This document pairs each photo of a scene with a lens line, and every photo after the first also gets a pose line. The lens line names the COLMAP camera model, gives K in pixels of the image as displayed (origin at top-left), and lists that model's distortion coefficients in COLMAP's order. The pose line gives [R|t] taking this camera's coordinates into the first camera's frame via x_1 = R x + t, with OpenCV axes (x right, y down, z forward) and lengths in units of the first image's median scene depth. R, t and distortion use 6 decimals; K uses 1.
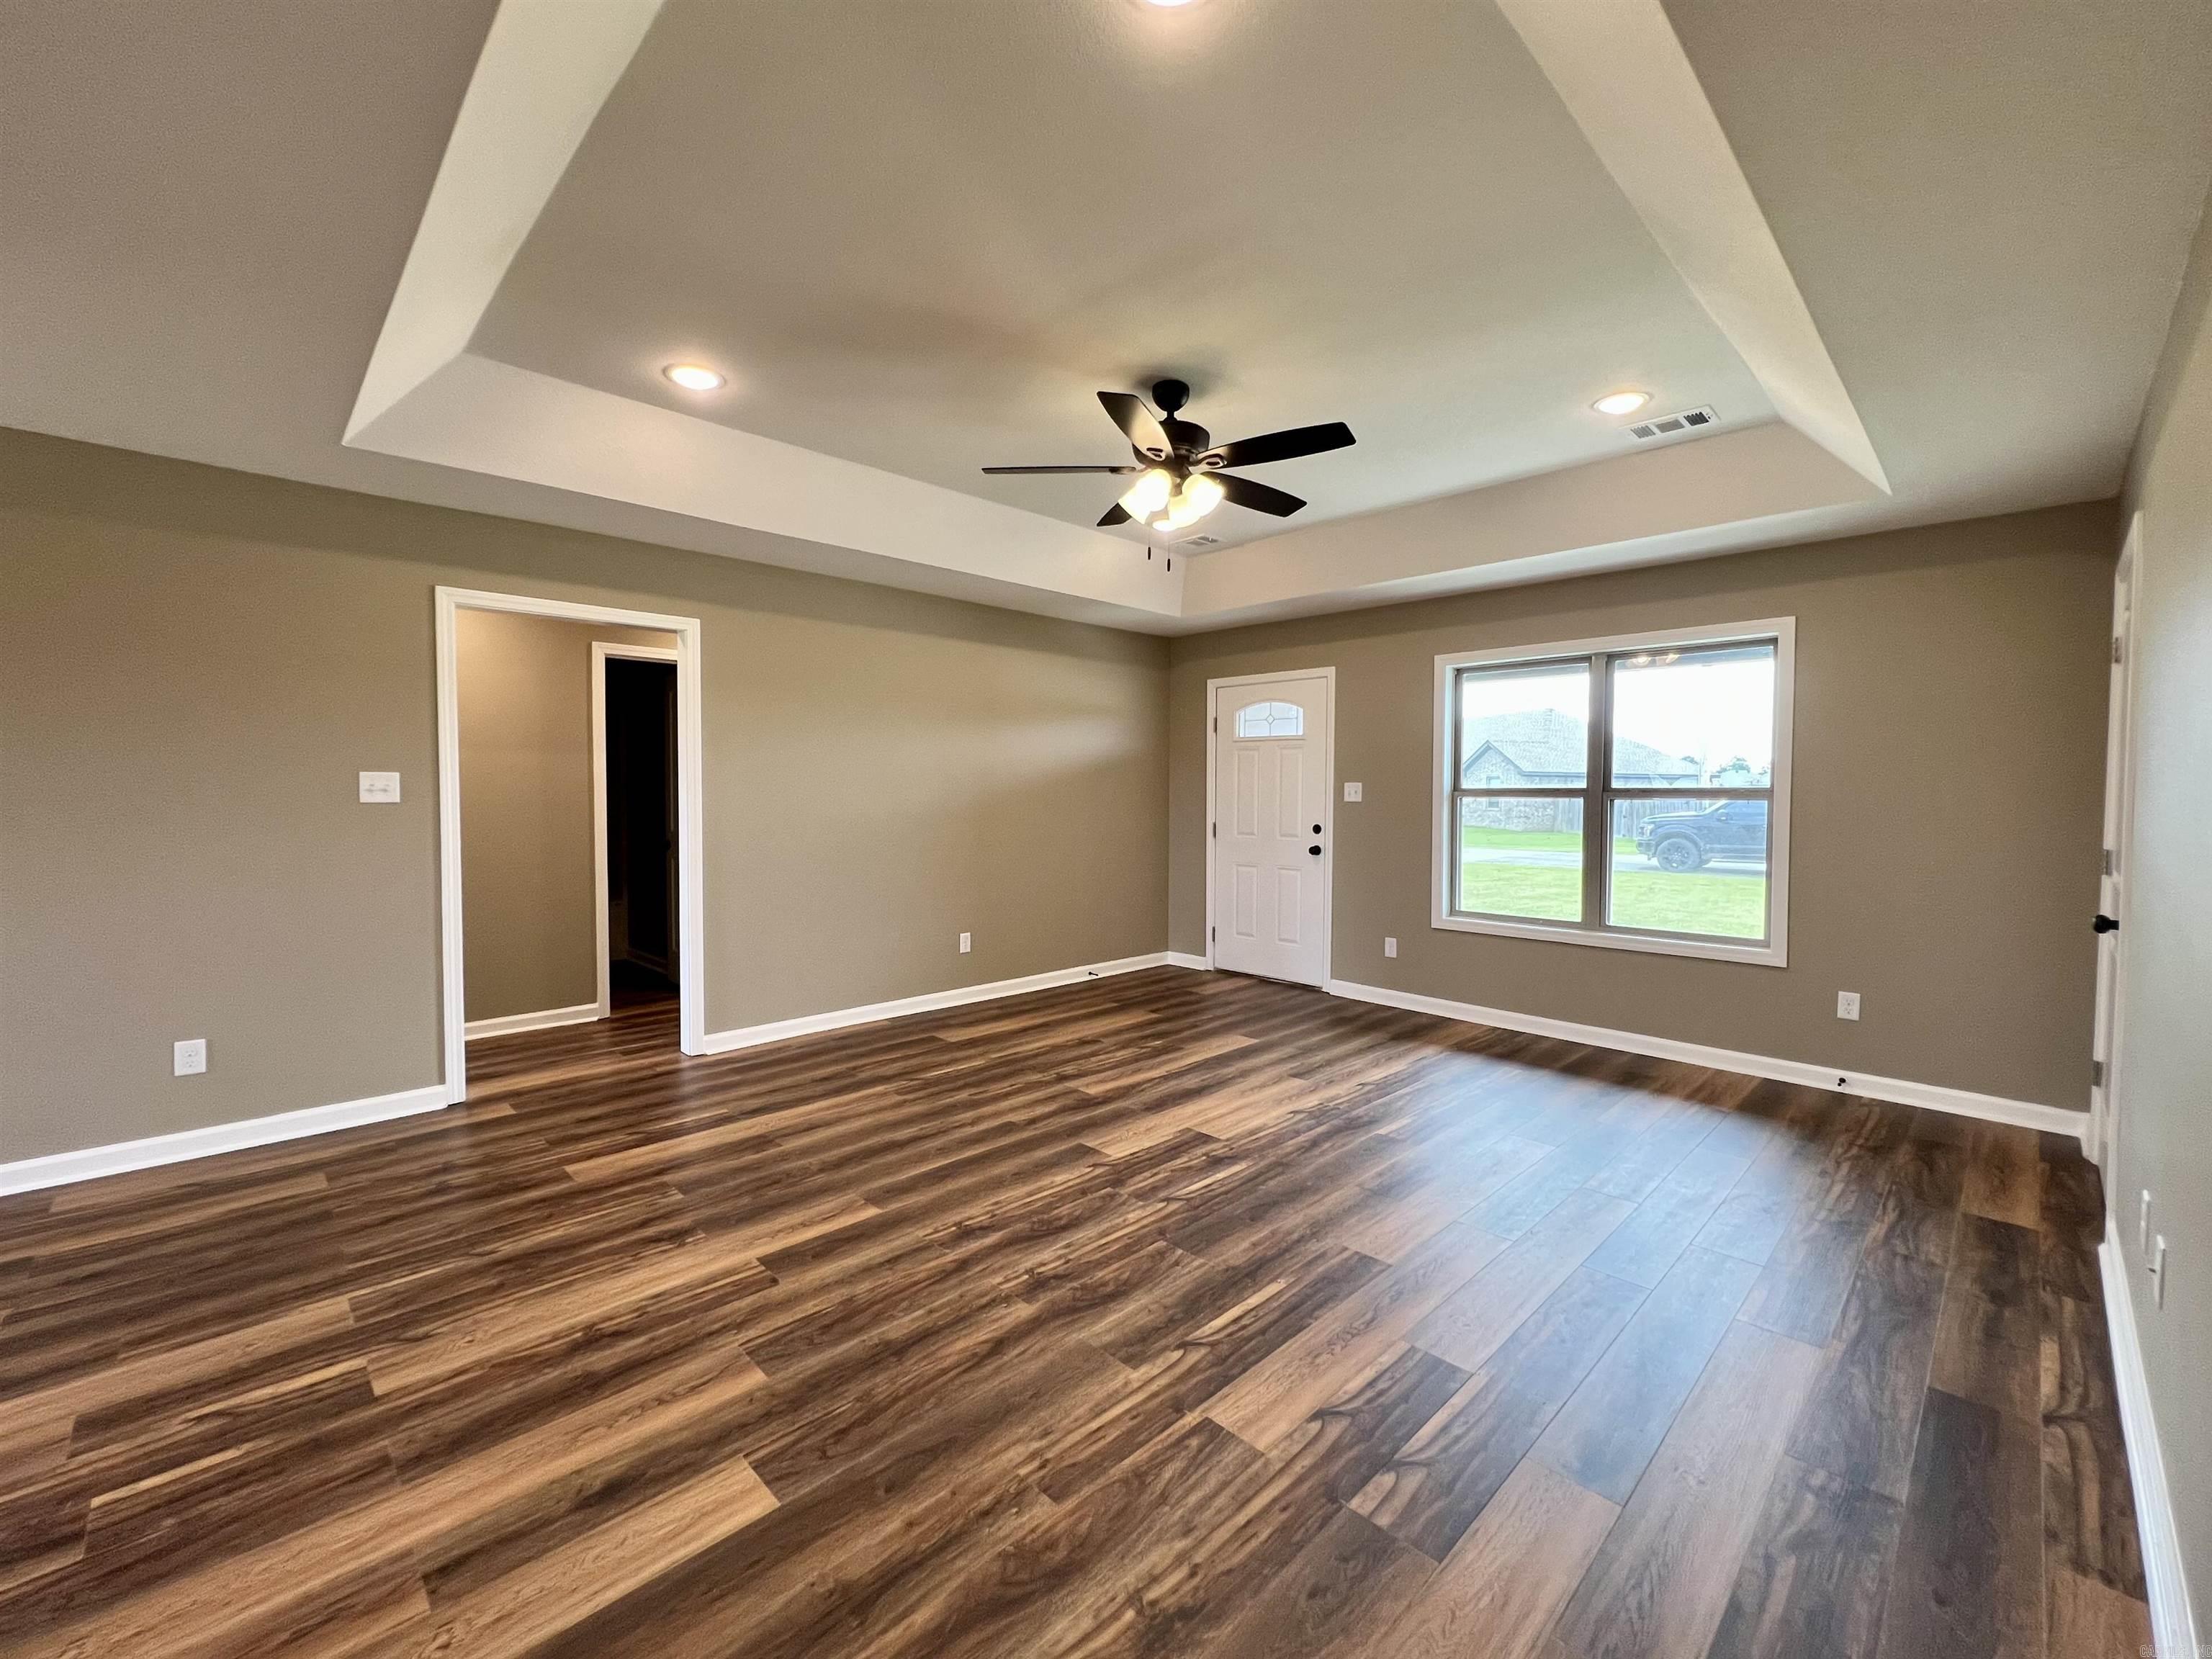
lens RADIAL K [[911.4, 0, 1099.9], [0, 911.4, 824.7], [0, 0, 1]] dist [0.000386, 0.000205]
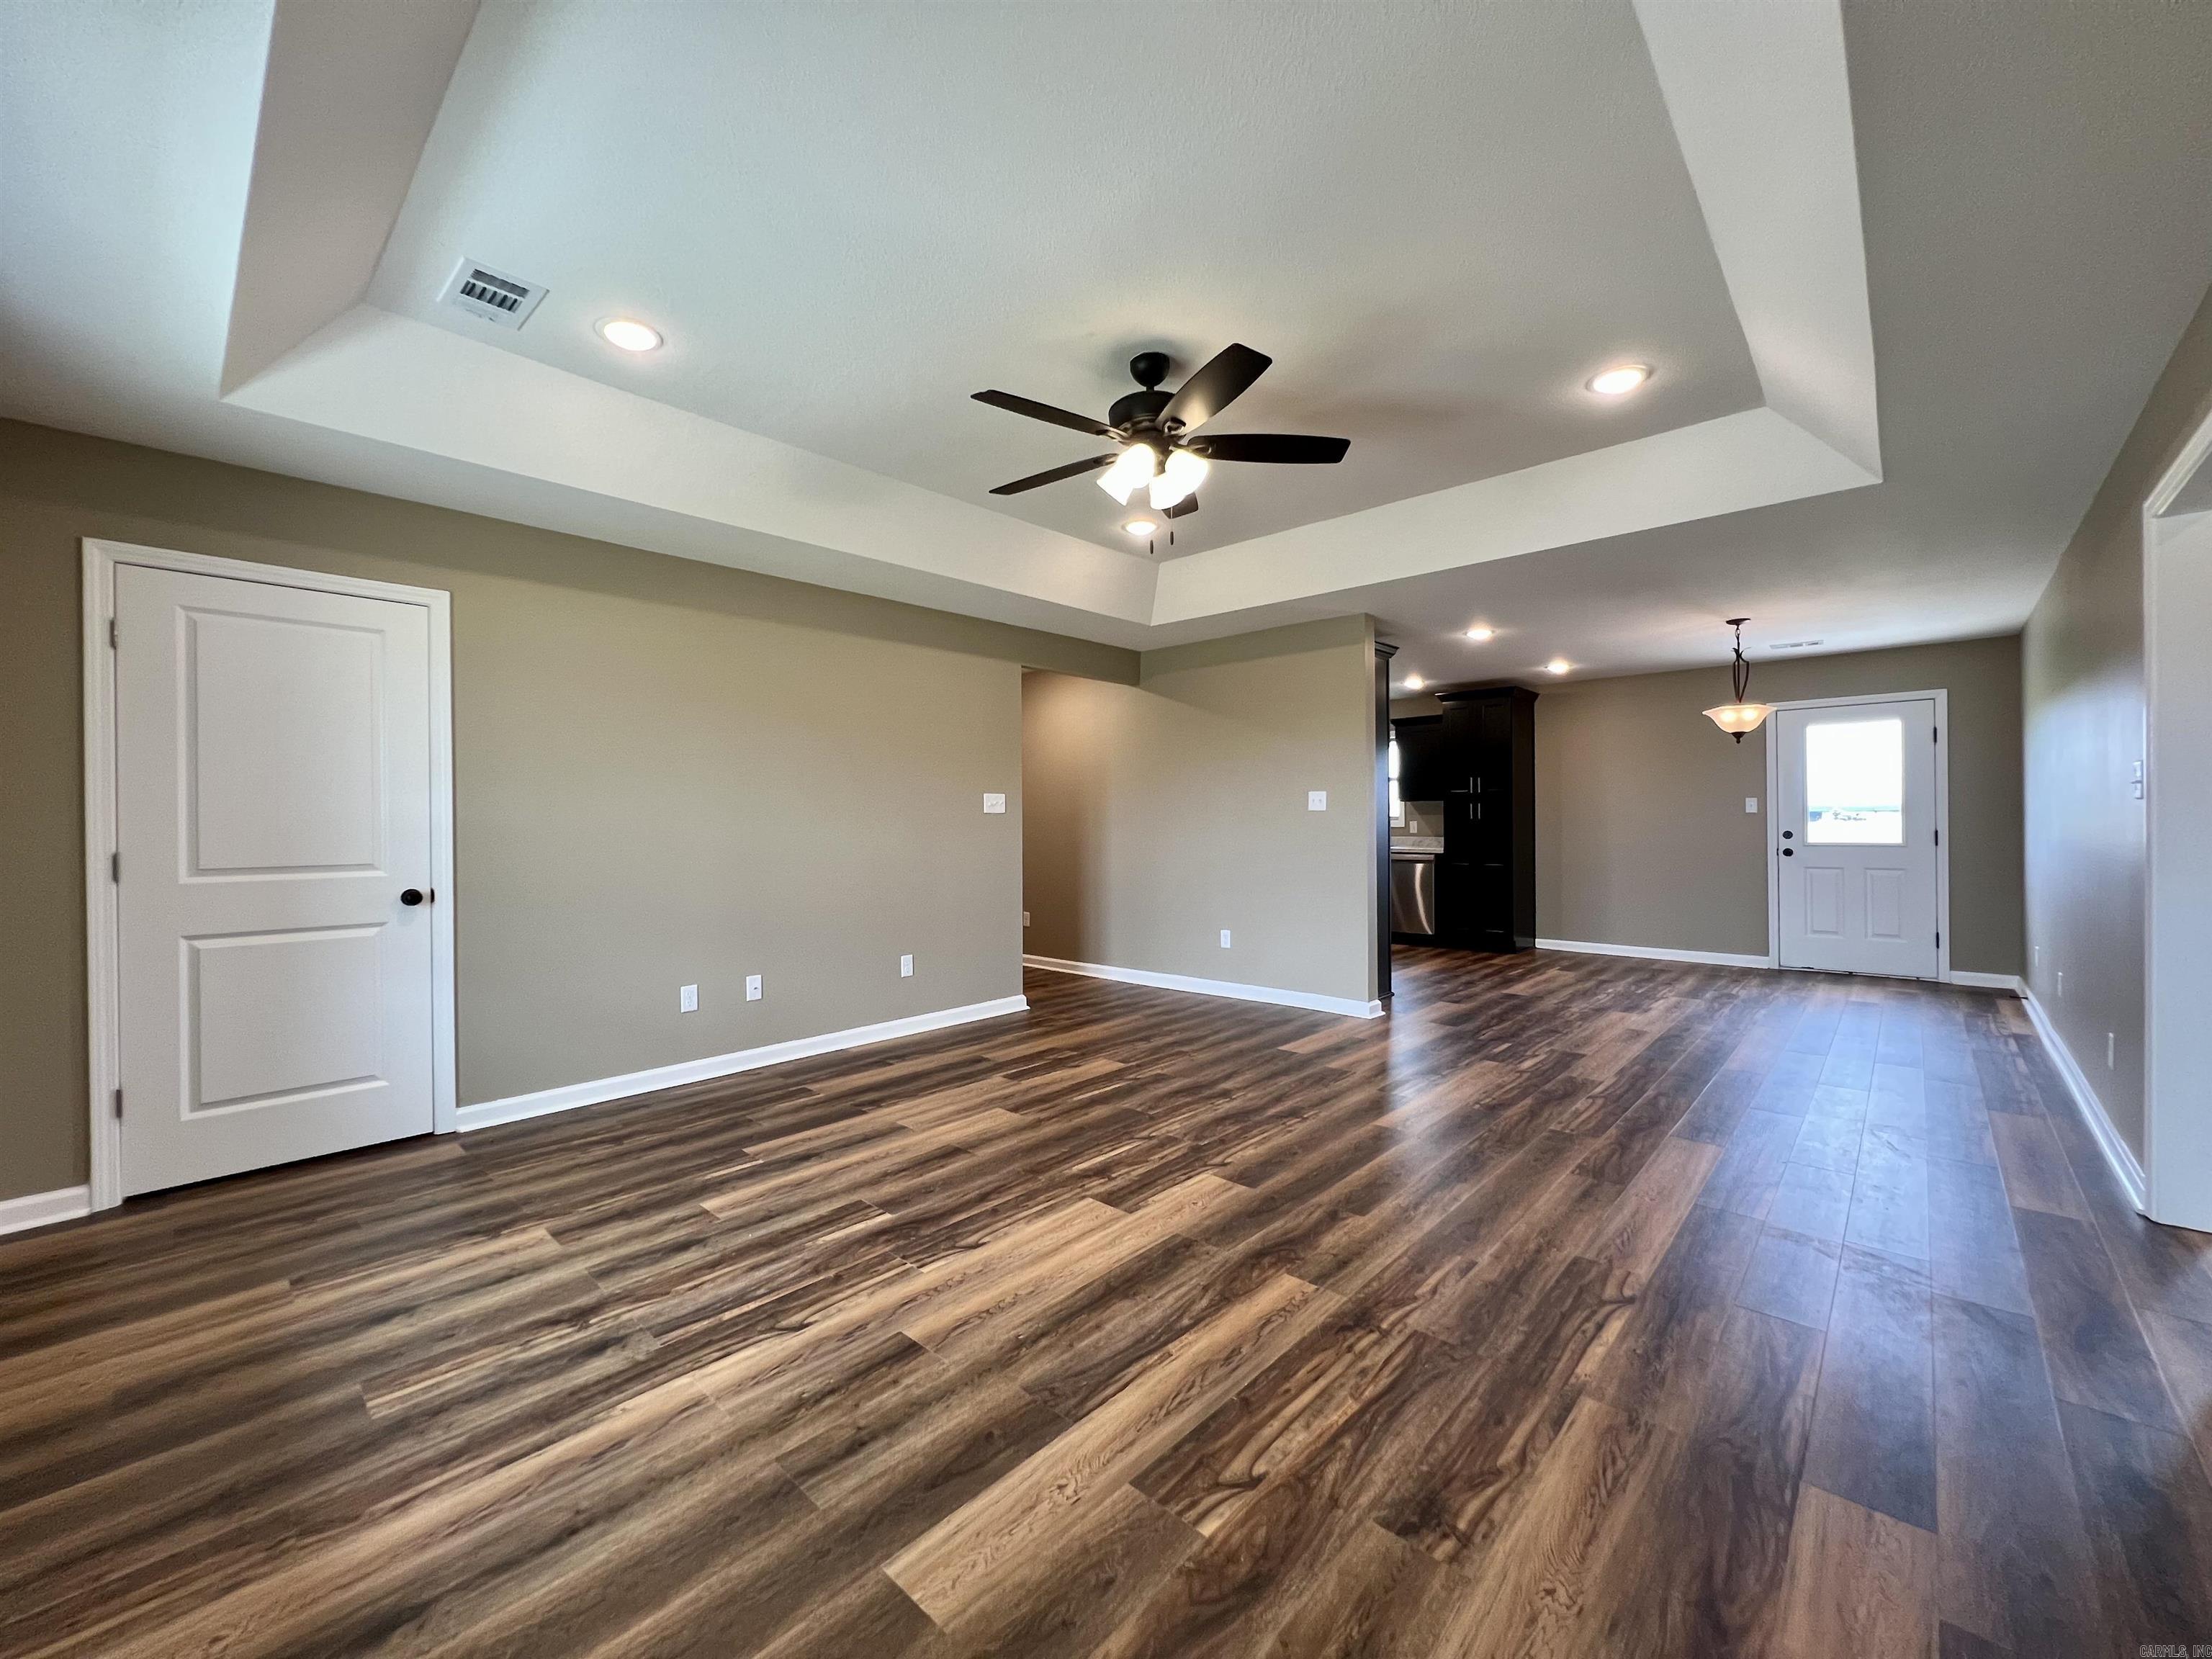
lens RADIAL K [[882.9, 0, 1106.0], [0, 882.9, 829.5], [0, 0, 1]] dist [-0.011570, 0.000167]
pose [[-0.998452, 0.001798, -0.055595, 0.167029], [-0.000674, 0.999013, 0.044421, -0.032403], [0.055620, 0.044390, -0.997465, 1.831893]]
